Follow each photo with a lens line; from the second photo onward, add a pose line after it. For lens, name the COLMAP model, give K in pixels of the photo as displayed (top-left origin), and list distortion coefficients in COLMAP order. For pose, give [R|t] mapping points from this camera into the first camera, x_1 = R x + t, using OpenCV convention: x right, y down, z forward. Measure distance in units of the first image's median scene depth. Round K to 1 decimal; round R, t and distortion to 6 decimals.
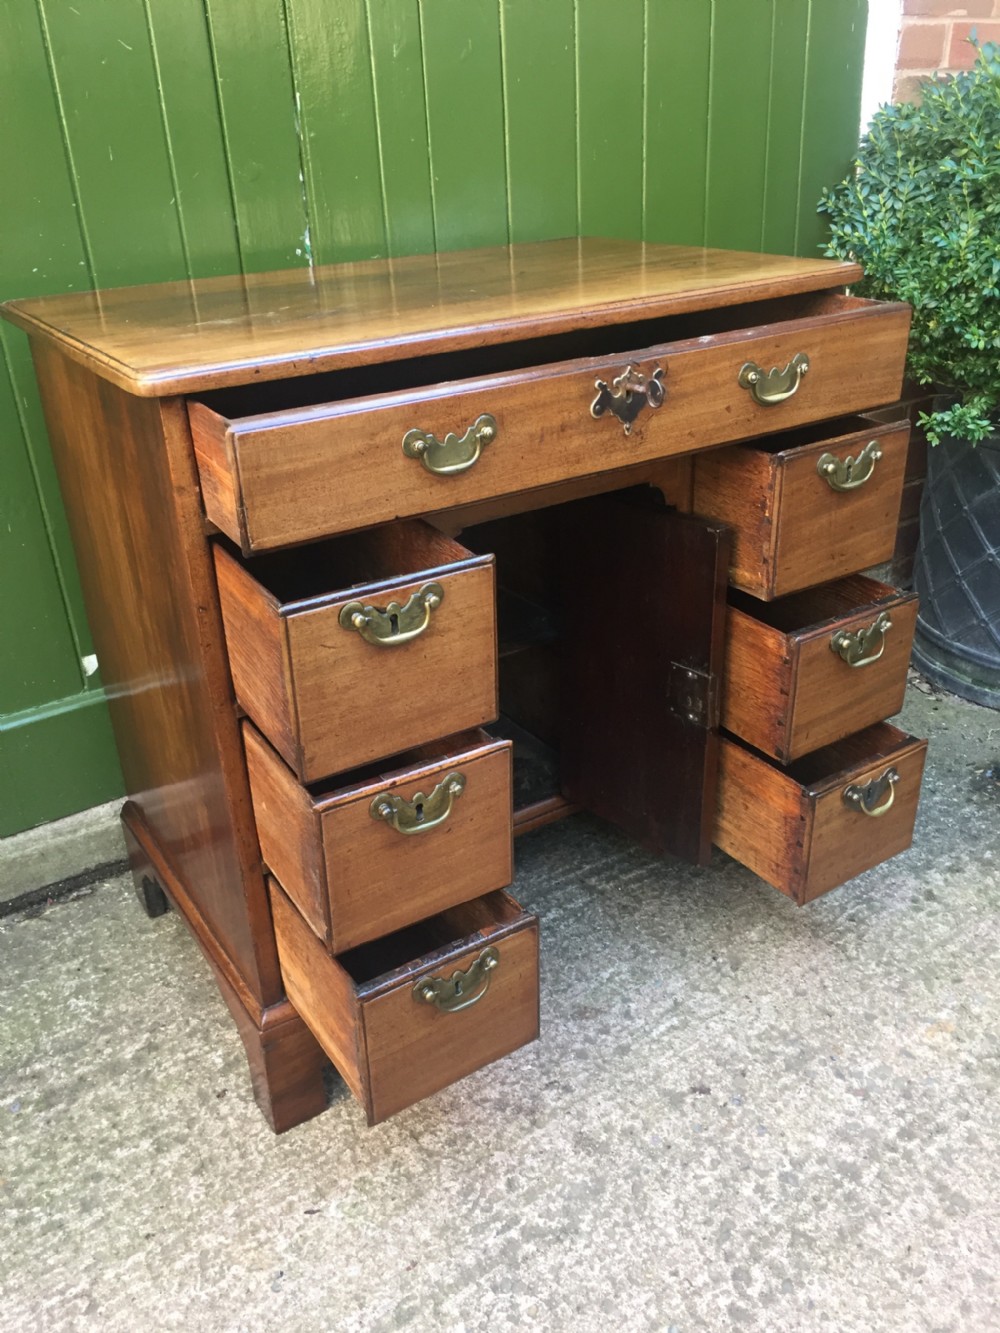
lens RADIAL K [[1159.7, 0, 508.0], [0, 1159.7, 655.1], [0, 0, 1]] dist [0.065358, -0.095692]
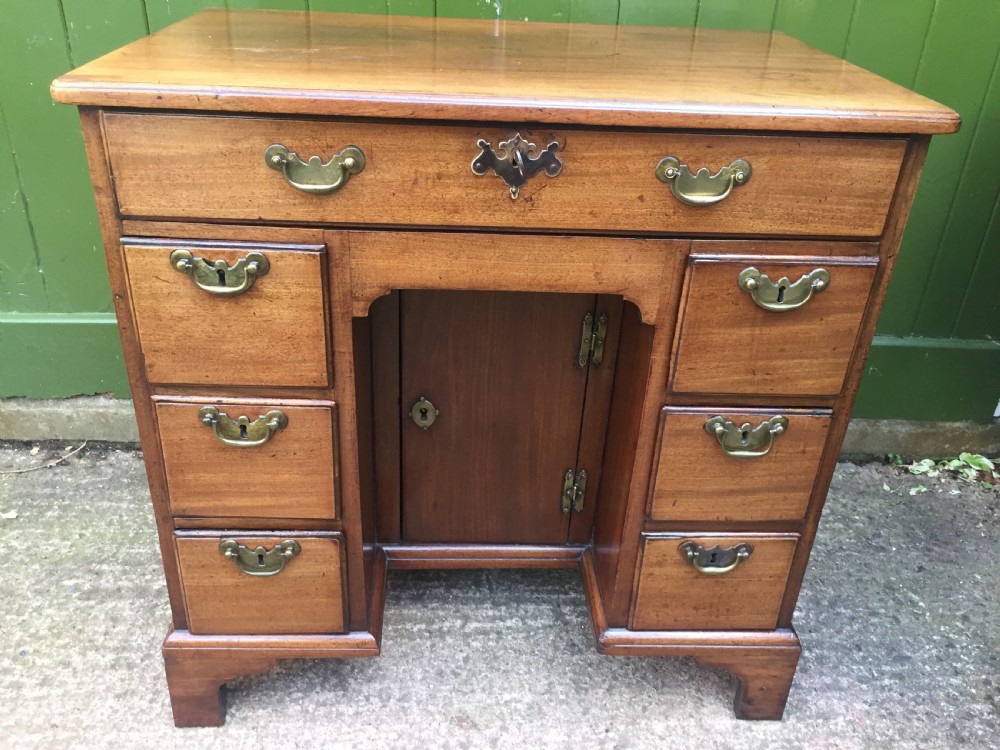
lens RADIAL K [[870.0, 0, 505.9], [0, 870.0, 369.6], [0, 0, 1]] dist [0.065358, -0.095692]
pose [[0.863296, 0.315230, -0.394144, 0.346521], [-0.290744, 0.948971, 0.122153, -0.132755], [0.412538, 0.009141, 0.910895, 0.272155]]
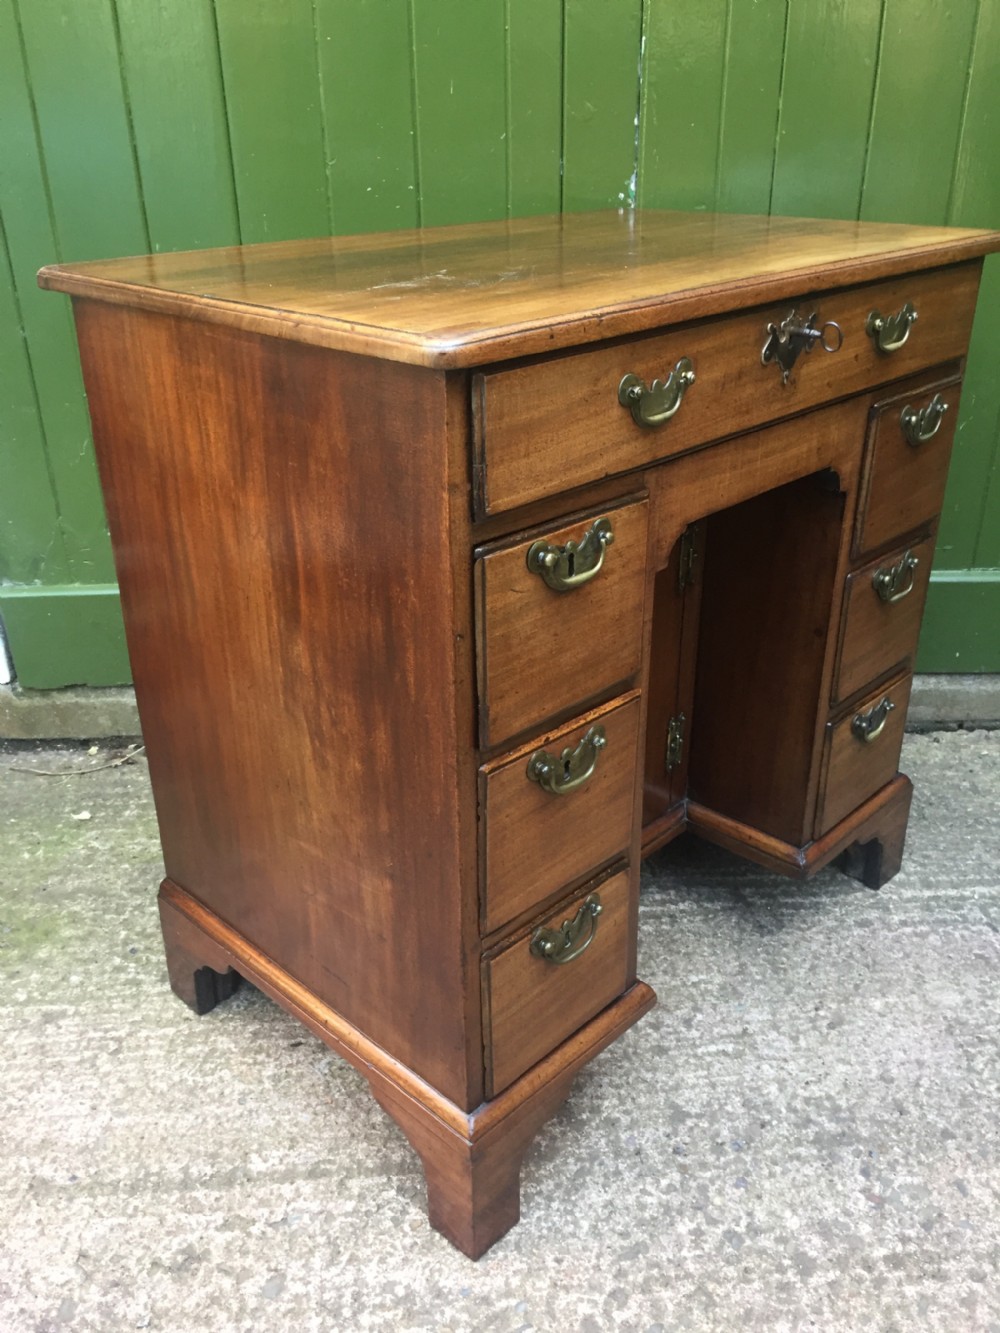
lens RADIAL K [[1159.7, 0, 507.9], [0, 1159.7, 665.7], [0, 0, 1]] dist [0.065358, -0.095692]
pose [[0.971250, -0.068238, 0.228072, -0.301338], [0.067760, 0.997652, 0.009932, -0.008919], [-0.228214, 0.005808, 0.973594, 0.142844]]
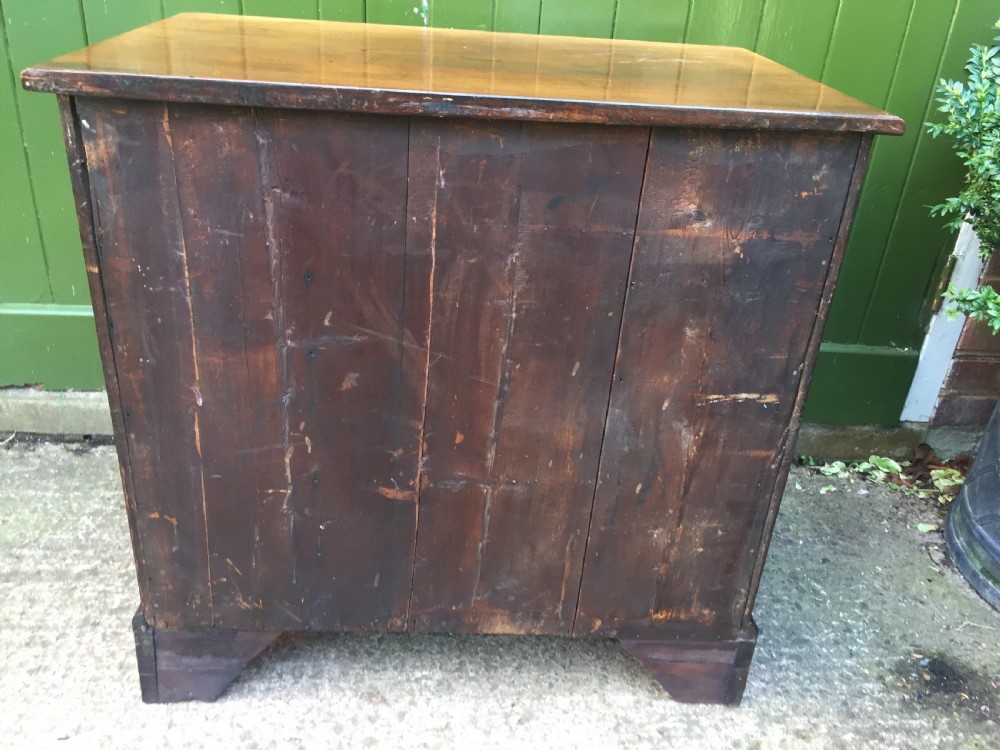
lens RADIAL K [[870.0, 0, 504.0], [0, 870.0, 368.5], [0, 0, 1]] dist [0.065358, -0.095692]
pose [[0.874281, 0.313495, -0.370612, 0.421023], [-0.308699, 0.948284, 0.073911, -0.105625], [0.374616, 0.049788, 0.925842, 0.257568]]
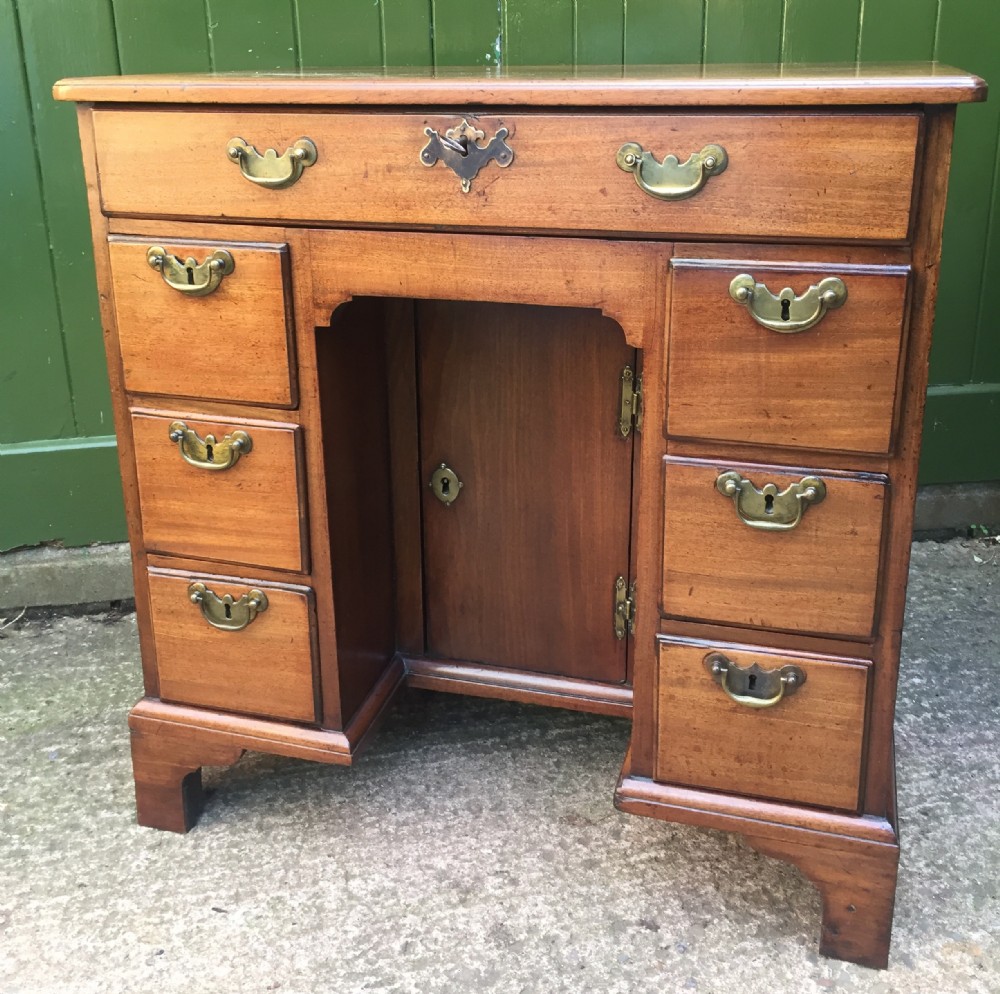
lens RADIAL K [[1171.0, 0, 505.0], [0, 1171.0, 386.0], [0, 0, 1]] dist [0.031136, 0.000000]
pose [[0.653703, 0.250998, -0.713914, 0.668806], [-0.339206, 0.940498, 0.020063, -0.077169], [0.676470, 0.229048, 0.699946, 0.349872]]
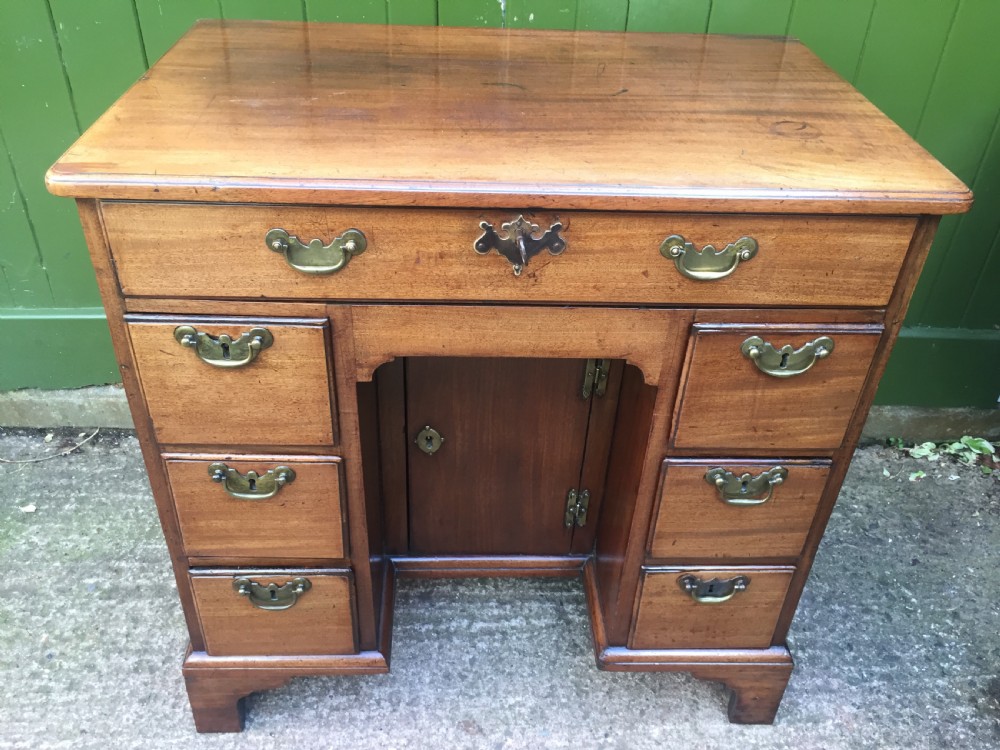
lens RADIAL K [[870.0, 0, 505.5], [0, 870.0, 369.5], [0, 0, 1]] dist [0.065358, -0.095692]
pose [[0.859909, 0.357752, -0.364102, 0.308695], [-0.288797, 0.929136, 0.230873, -0.254422], [0.420896, -0.093378, 0.902290, 0.274041]]
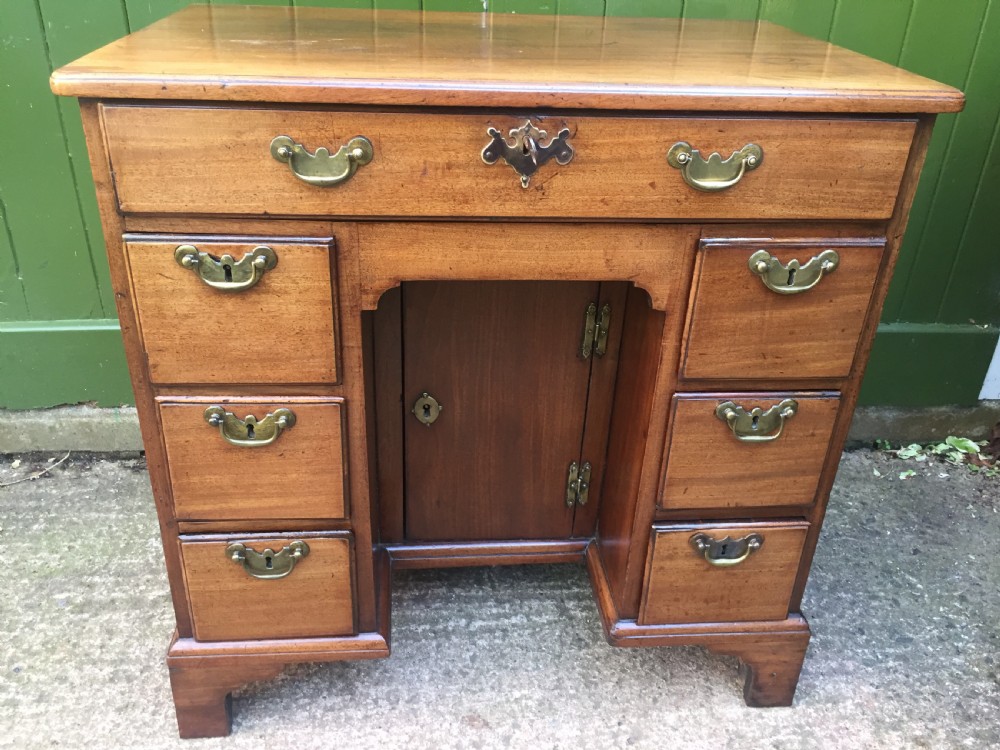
lens RADIAL K [[870.0, 0, 505.1], [0, 870.0, 369.4], [0, 0, 1]] dist [0.065358, -0.095692]
pose [[0.885704, 0.288583, -0.363661, 0.316356], [-0.268222, 0.957450, 0.106524, -0.111623], [0.378928, 0.003193, 0.925421, 0.264713]]
